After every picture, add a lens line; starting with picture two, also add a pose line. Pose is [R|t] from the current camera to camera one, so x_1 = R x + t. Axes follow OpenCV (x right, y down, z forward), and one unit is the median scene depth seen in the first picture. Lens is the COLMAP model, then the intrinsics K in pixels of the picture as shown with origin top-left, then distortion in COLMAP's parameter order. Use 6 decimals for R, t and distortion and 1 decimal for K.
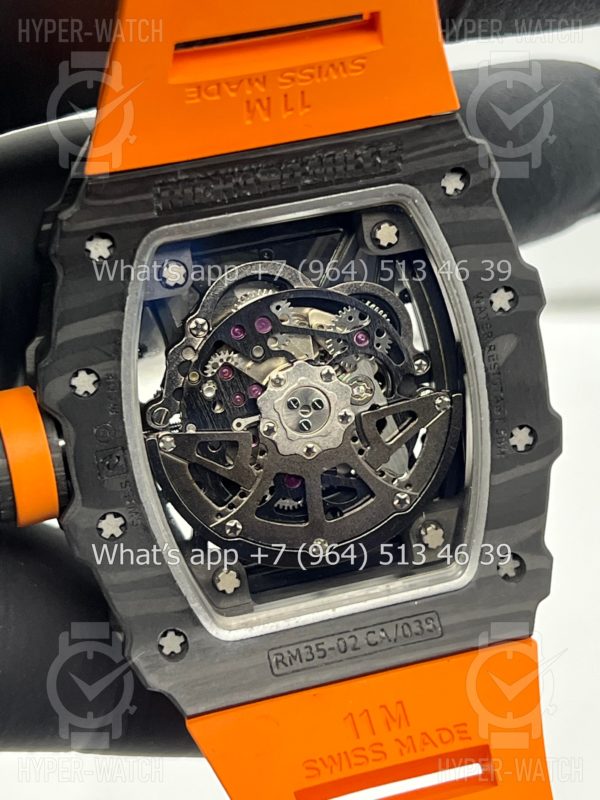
lens RADIAL K [[1892.8, 0, 300.0], [0, 1892.8, 400.0], [0, 0, 1]] dist [0.227733, -0.398798]
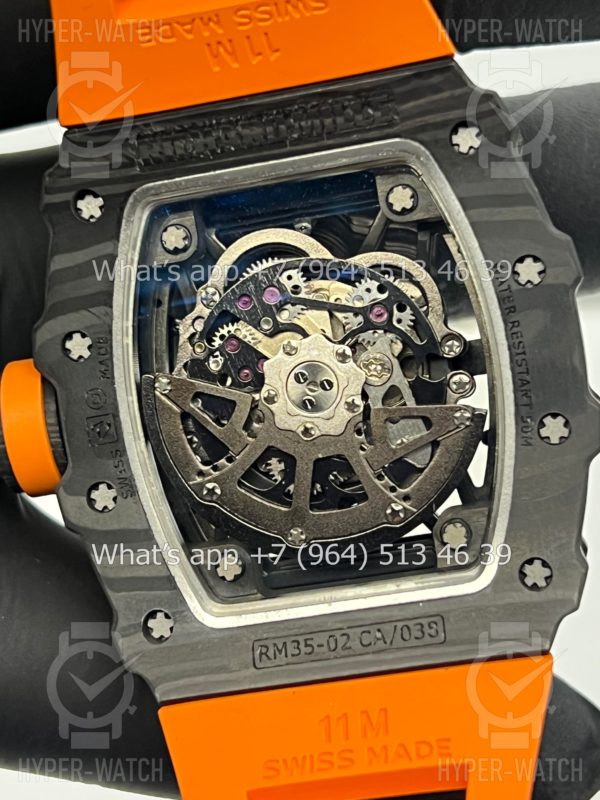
lens RADIAL K [[1892.8, 0, 300.0], [0, 1892.8, 400.0], [0, 0, 1]] dist [0.227733, -0.398798]
pose [[0.923141, 0.021734, -0.383847, 0.362755], [-0.060712, 0.994115, -0.089722, 0.097672], [0.379638, 0.106130, 0.919027, 0.144102]]
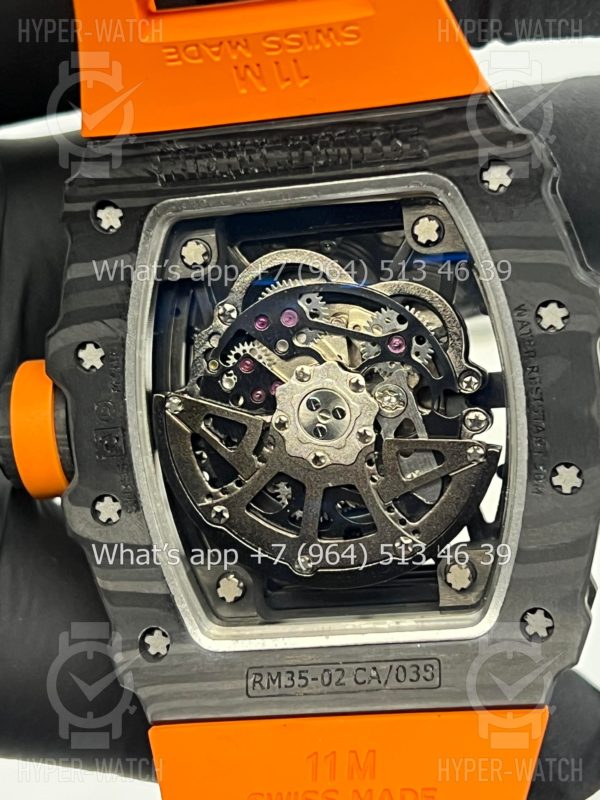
lens RADIAL K [[1892.8, 0, 300.0], [0, 1892.8, 400.0], [0, 0, 1]] dist [0.227733, -0.398798]
pose [[0.903066, 0.109160, -0.415398, 0.379435], [-0.126339, 0.991888, -0.014005, 0.012653], [0.410500, 0.065128, 0.909532, 0.165211]]
